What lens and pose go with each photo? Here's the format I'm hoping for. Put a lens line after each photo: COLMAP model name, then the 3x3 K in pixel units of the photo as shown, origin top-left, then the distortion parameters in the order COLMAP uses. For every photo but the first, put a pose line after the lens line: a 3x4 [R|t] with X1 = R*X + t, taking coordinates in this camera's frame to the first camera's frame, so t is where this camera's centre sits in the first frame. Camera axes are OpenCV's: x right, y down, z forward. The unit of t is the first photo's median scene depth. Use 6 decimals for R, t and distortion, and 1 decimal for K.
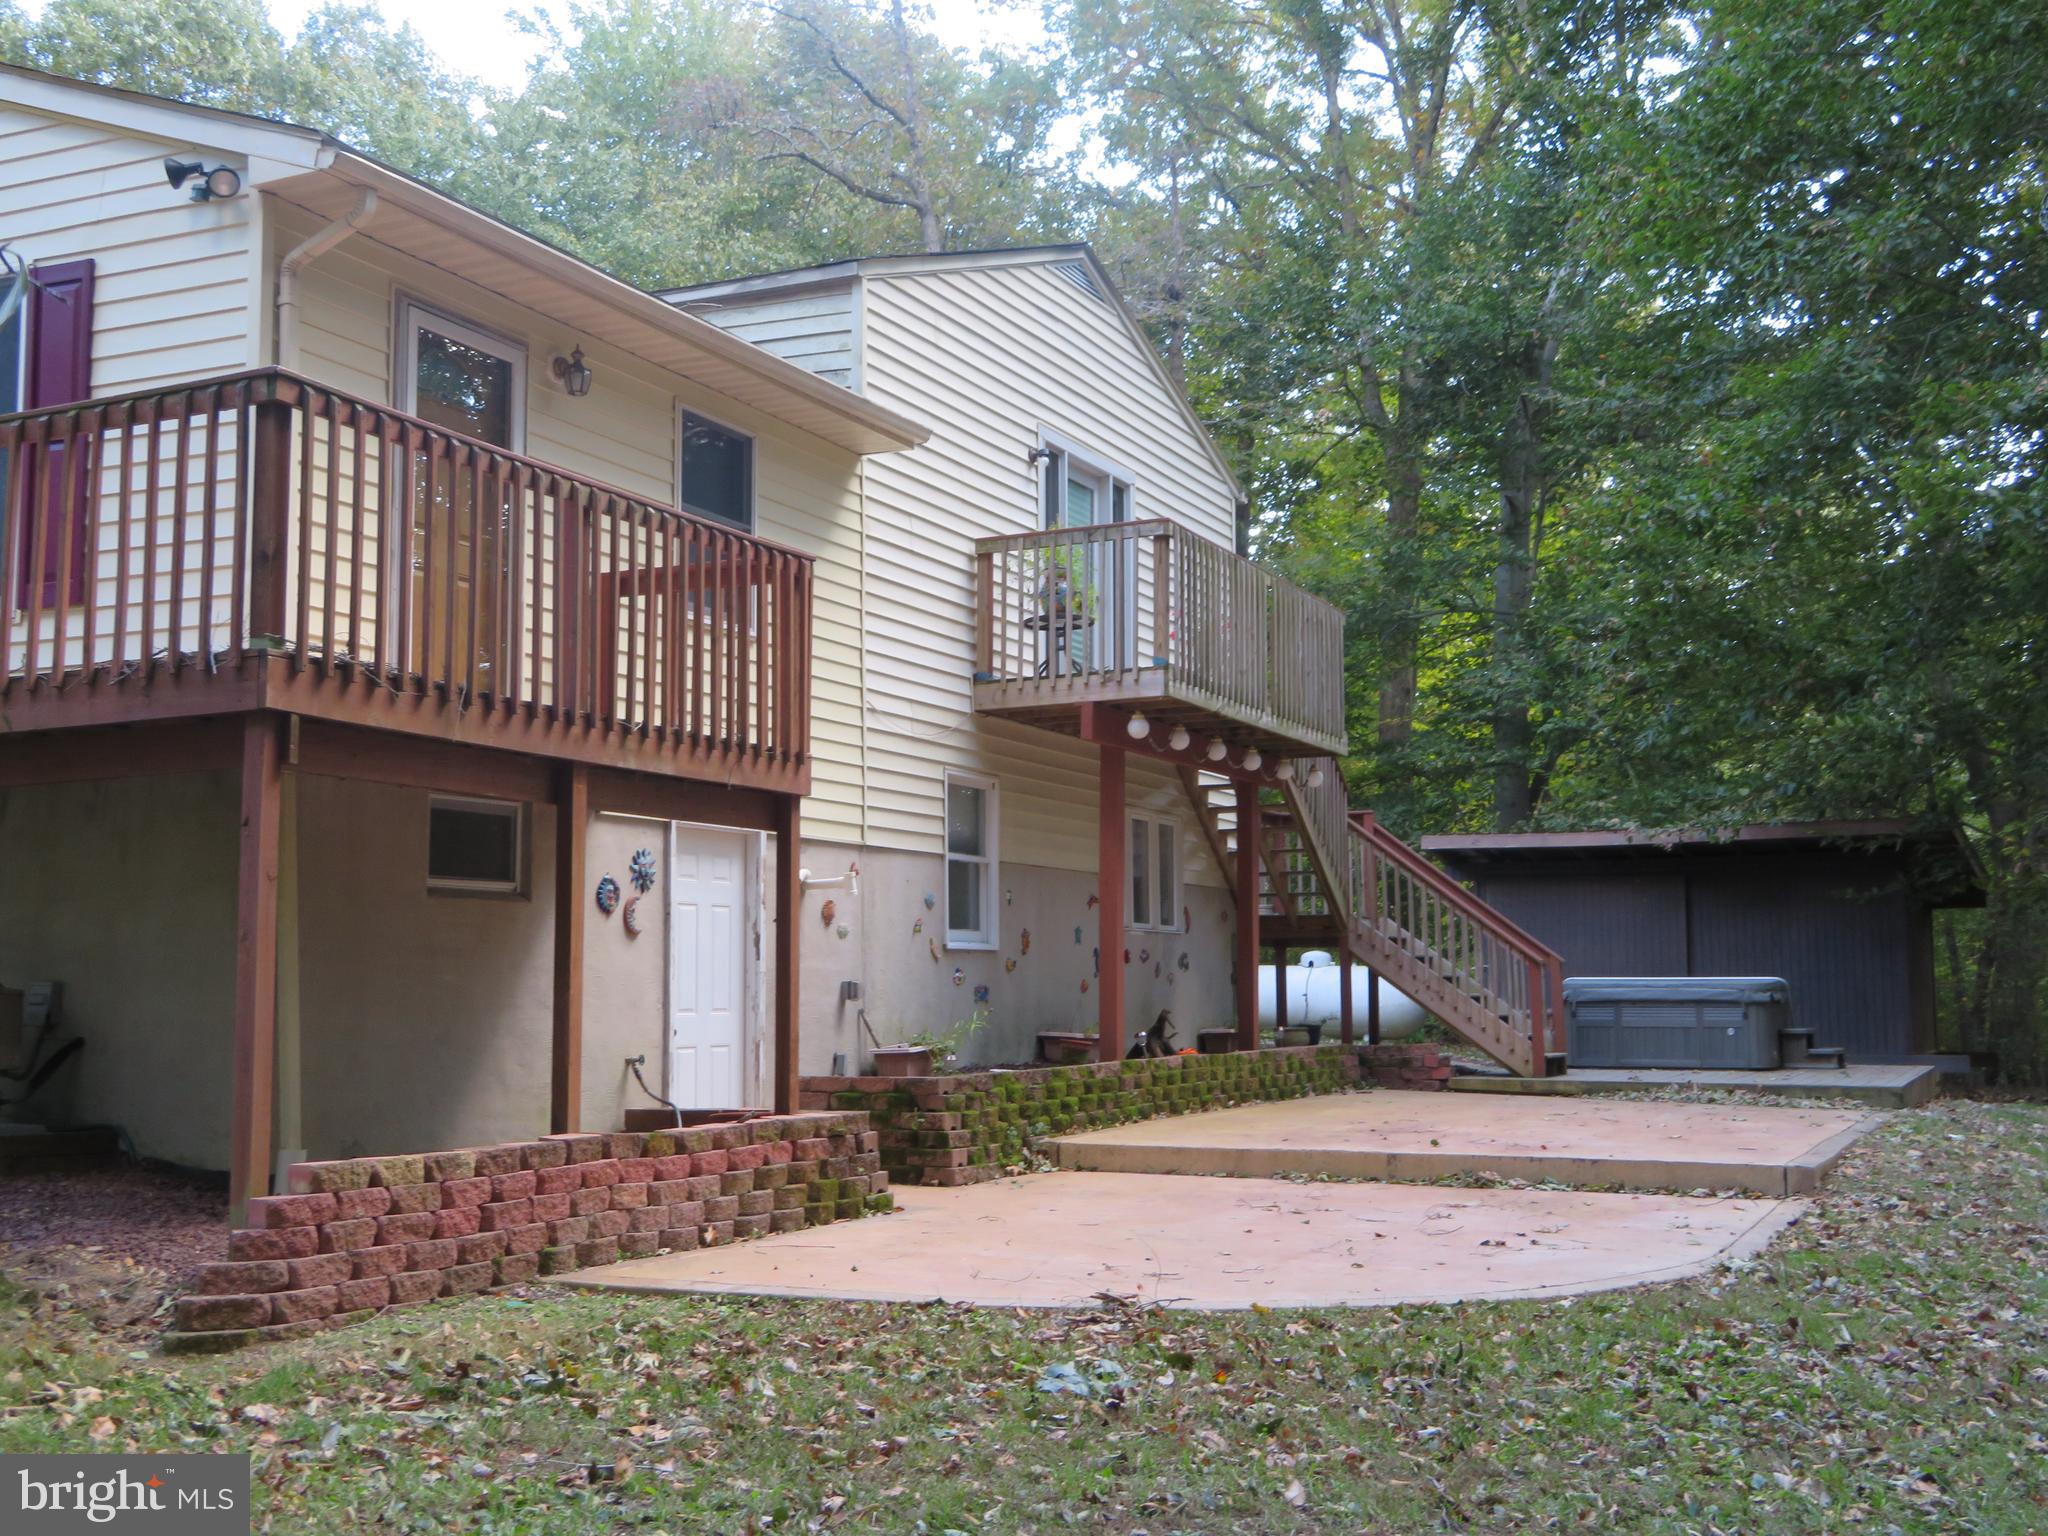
lens RADIAL K [[2282.5, 0, 1024.0], [0, 2282.5, 768.0], [0, 0, 1]] dist [0.003635, 0.000594]
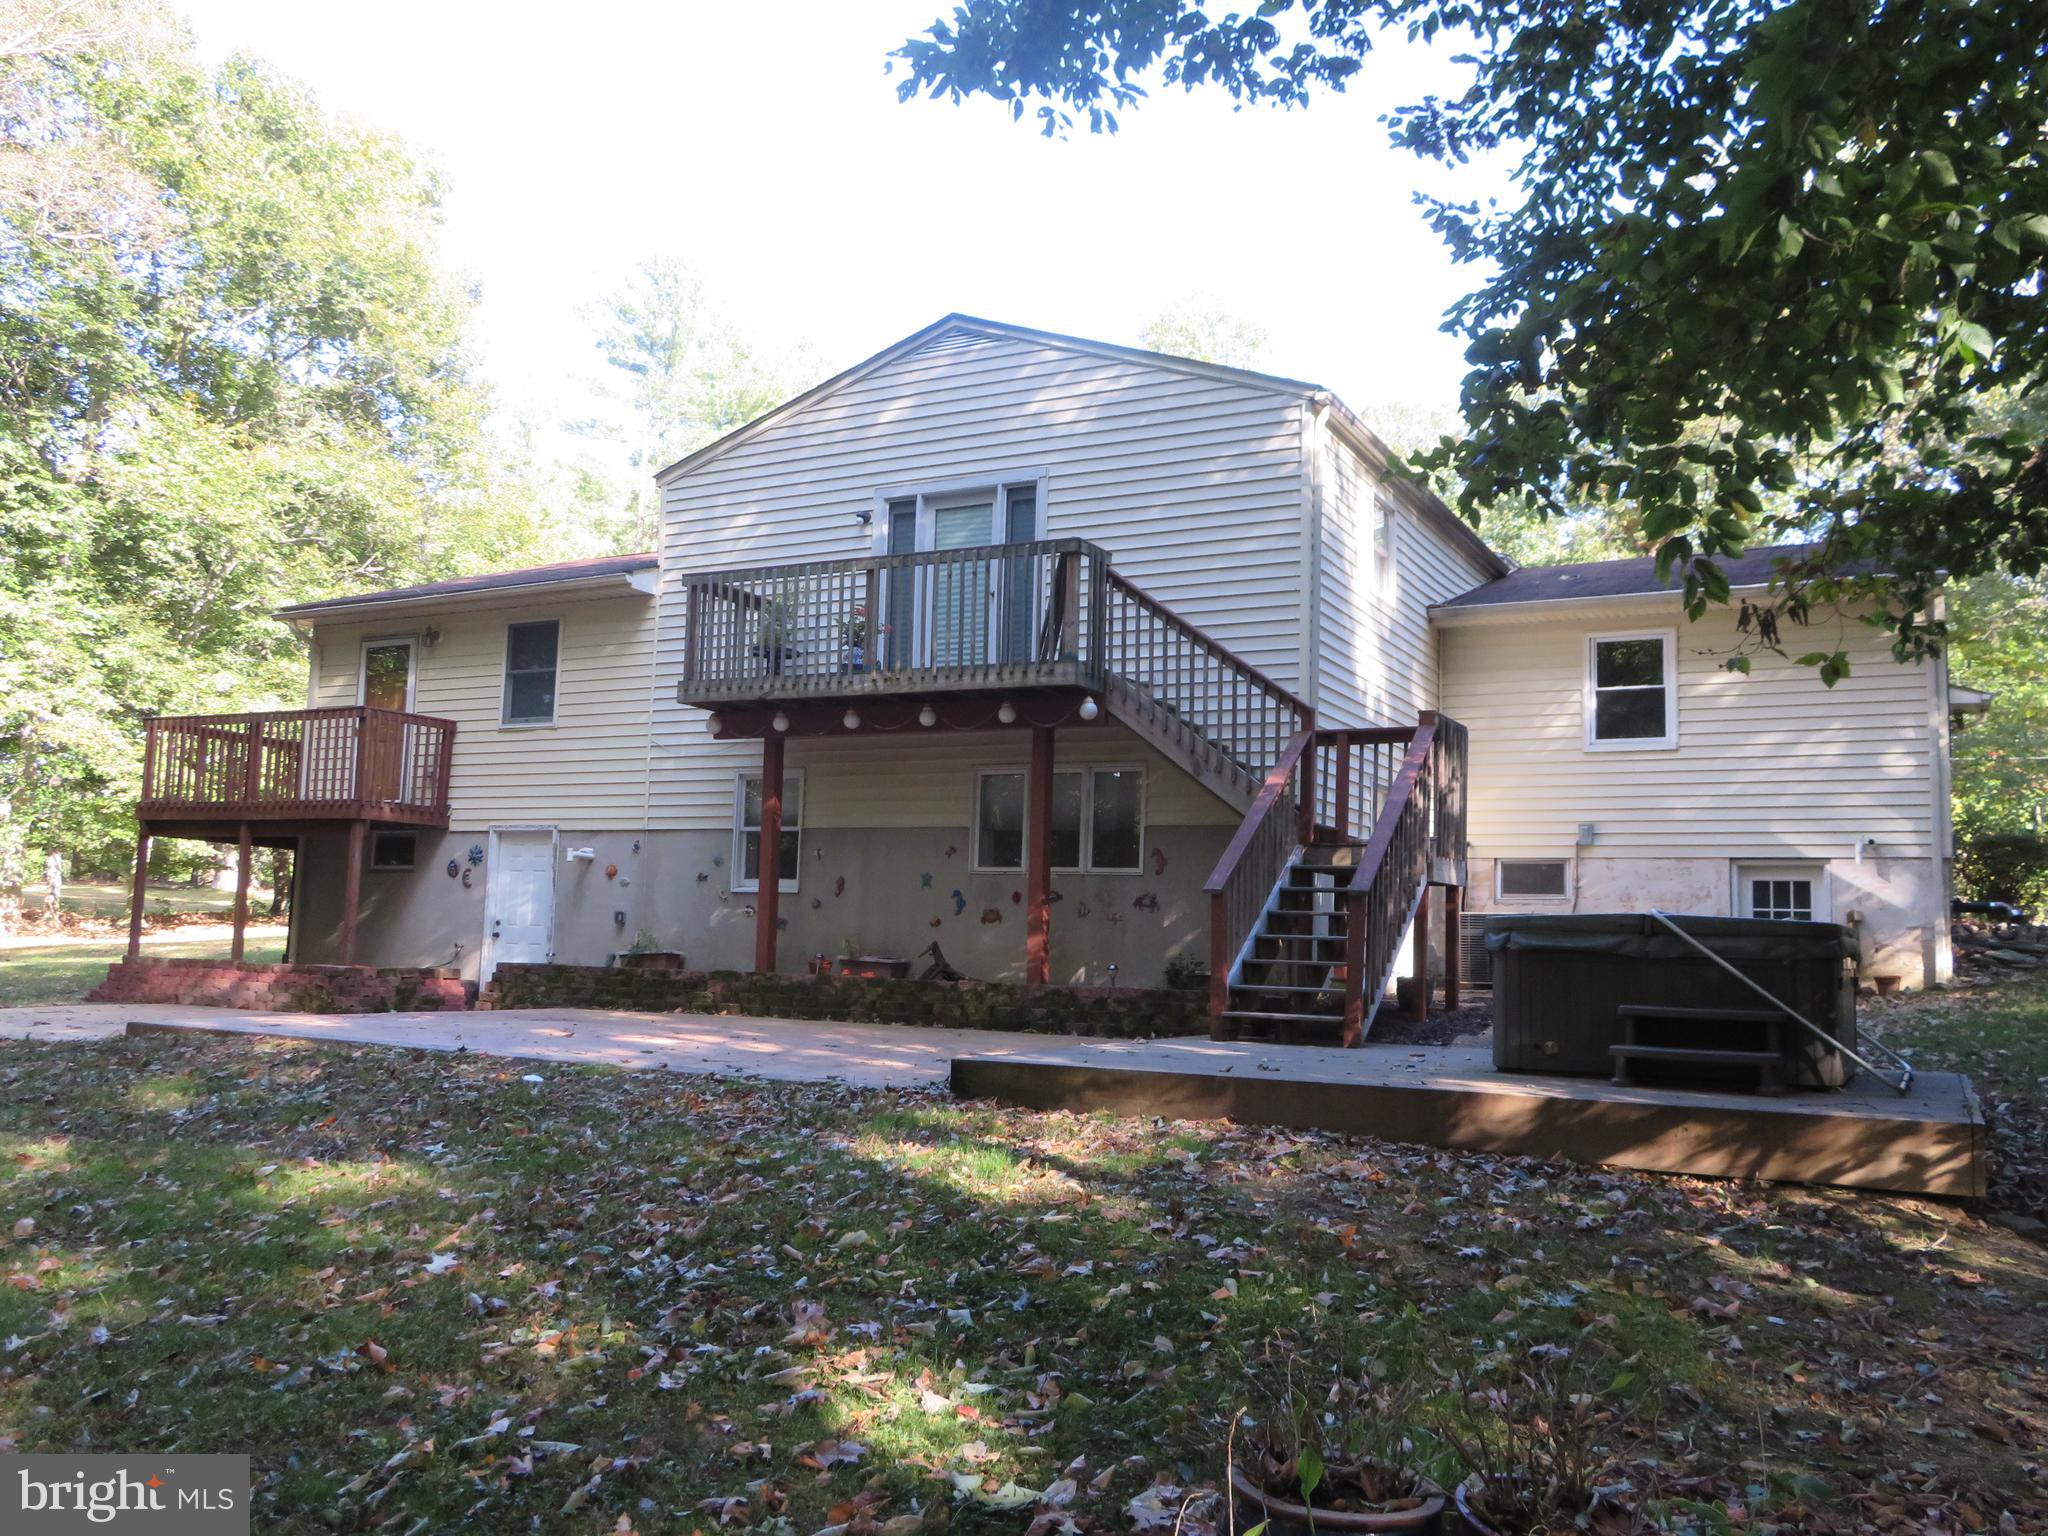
lens RADIAL K [[1665.3, 0, 1024.0], [0, 1665.3, 768.0], [0, 0, 1]] dist [-0.002342, -0.000569]
pose [[-0.066941, -0.112529, -0.991391, 1.120486], [0.062447, 0.991199, -0.116724, 0.148769], [0.995801, -0.069723, -0.059325, 1.365243]]
